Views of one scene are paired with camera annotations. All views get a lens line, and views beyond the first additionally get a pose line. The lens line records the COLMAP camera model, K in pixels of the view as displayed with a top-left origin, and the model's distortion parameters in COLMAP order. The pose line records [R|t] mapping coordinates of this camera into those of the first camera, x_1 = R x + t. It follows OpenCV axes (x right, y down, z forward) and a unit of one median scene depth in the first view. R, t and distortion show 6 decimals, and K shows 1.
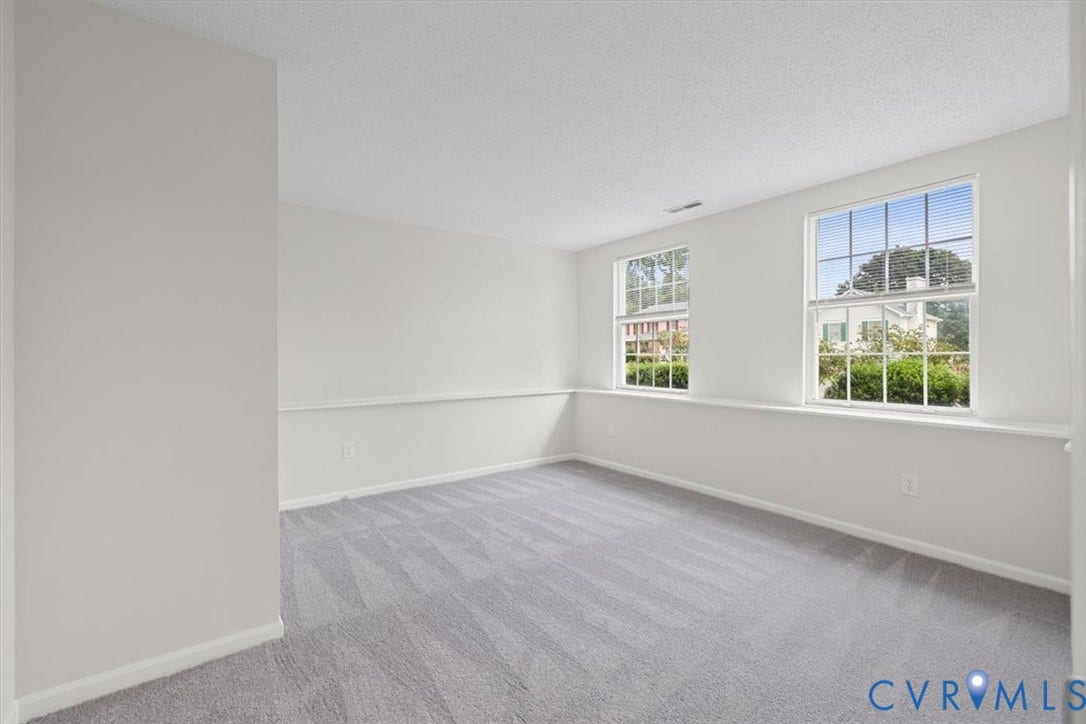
lens RADIAL K [[473.2, 0, 539.4], [0, 473.2, 357.6], [0, 0, 1]] dist [-0.002588, -0.000172]
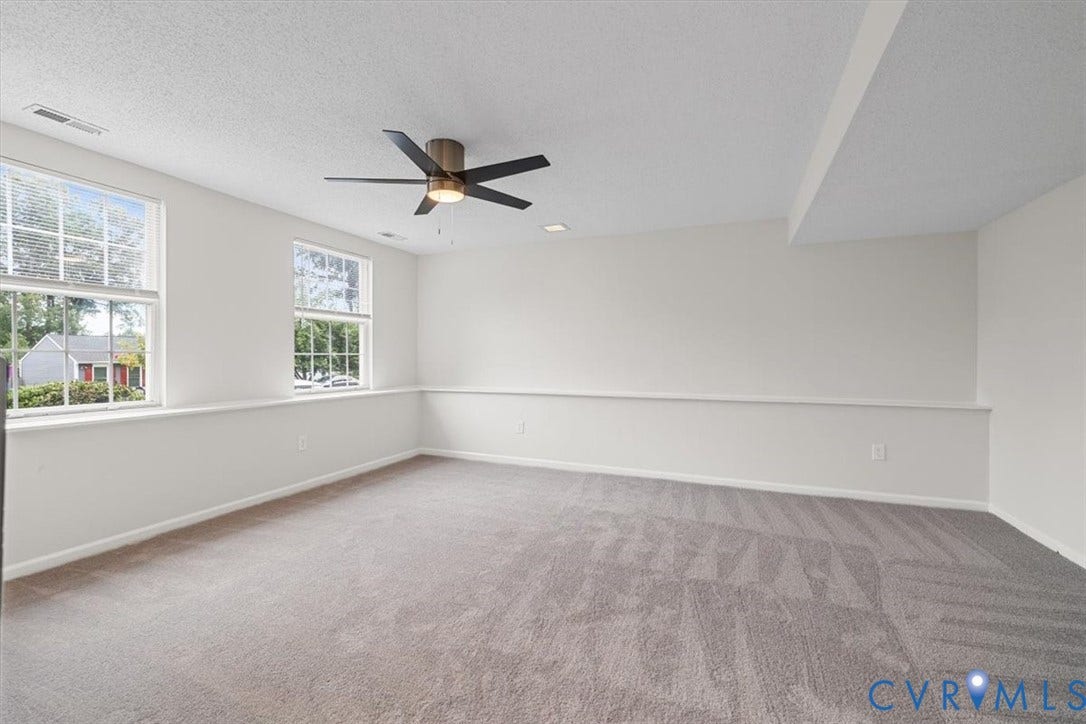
lens RADIAL K [[473.2, 0, 536.5], [0, 473.2, 362.8], [0, 0, 1]] dist [-0.002588, -0.000172]
pose [[-0.507784, -0.013397, 0.861380, -0.602432], [-0.004928, 0.999908, 0.012647, -0.002669], [-0.861470, 0.002177, -0.507804, 0.826374]]
